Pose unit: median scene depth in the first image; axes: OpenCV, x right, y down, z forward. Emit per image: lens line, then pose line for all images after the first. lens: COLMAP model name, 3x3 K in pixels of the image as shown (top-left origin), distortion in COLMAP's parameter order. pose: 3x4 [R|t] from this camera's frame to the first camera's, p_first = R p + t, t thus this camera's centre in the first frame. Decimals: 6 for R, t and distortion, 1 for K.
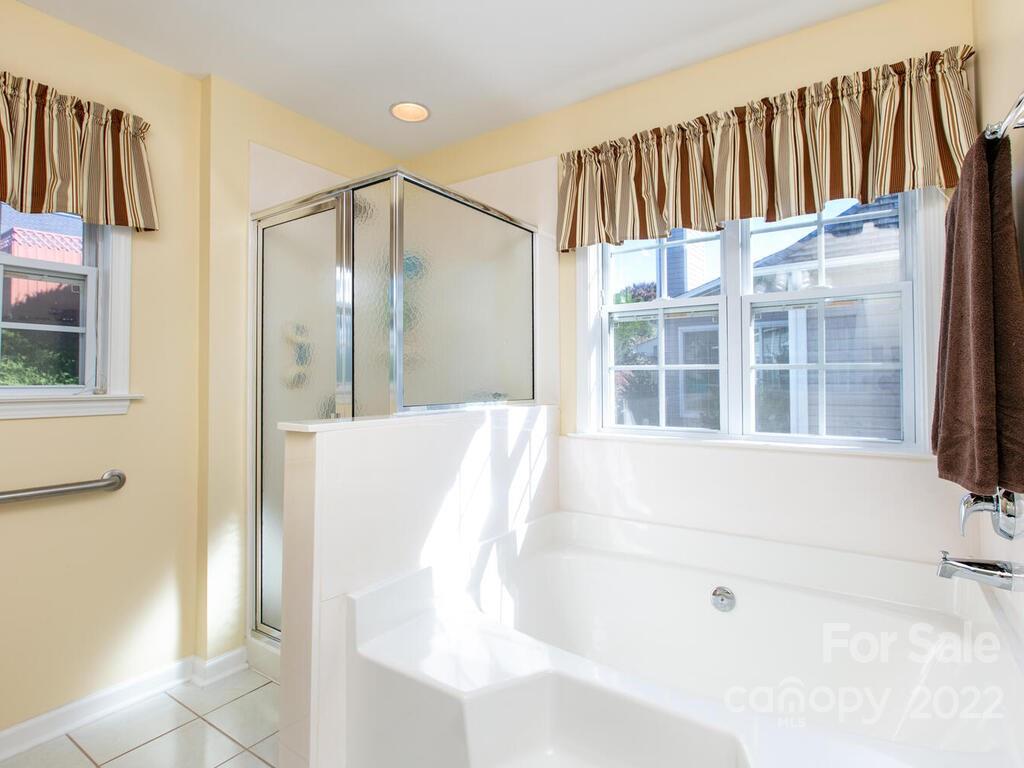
lens RADIAL K [[539.0, 0, 511.8], [0, 539.0, 370.2], [0, 0, 1]] dist [-0.004364, -0.001113]
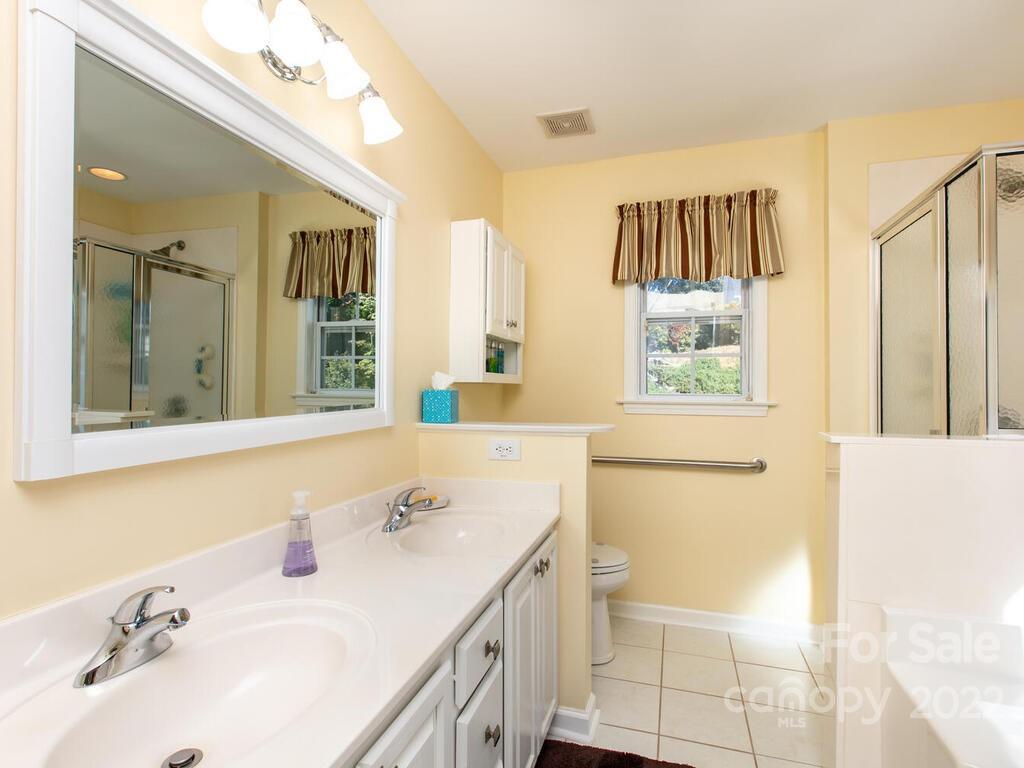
lens RADIAL K [[521.0, 0, 512.0], [0, 521.0, 384.0], [0, 0, 1]] dist [-0.002124, 0.000743]
pose [[0.281939, 0.002173, -0.959430, 0.344996], [0.015763, 0.999852, 0.006896, -0.017716], [0.959303, -0.017068, 0.281863, 0.043314]]
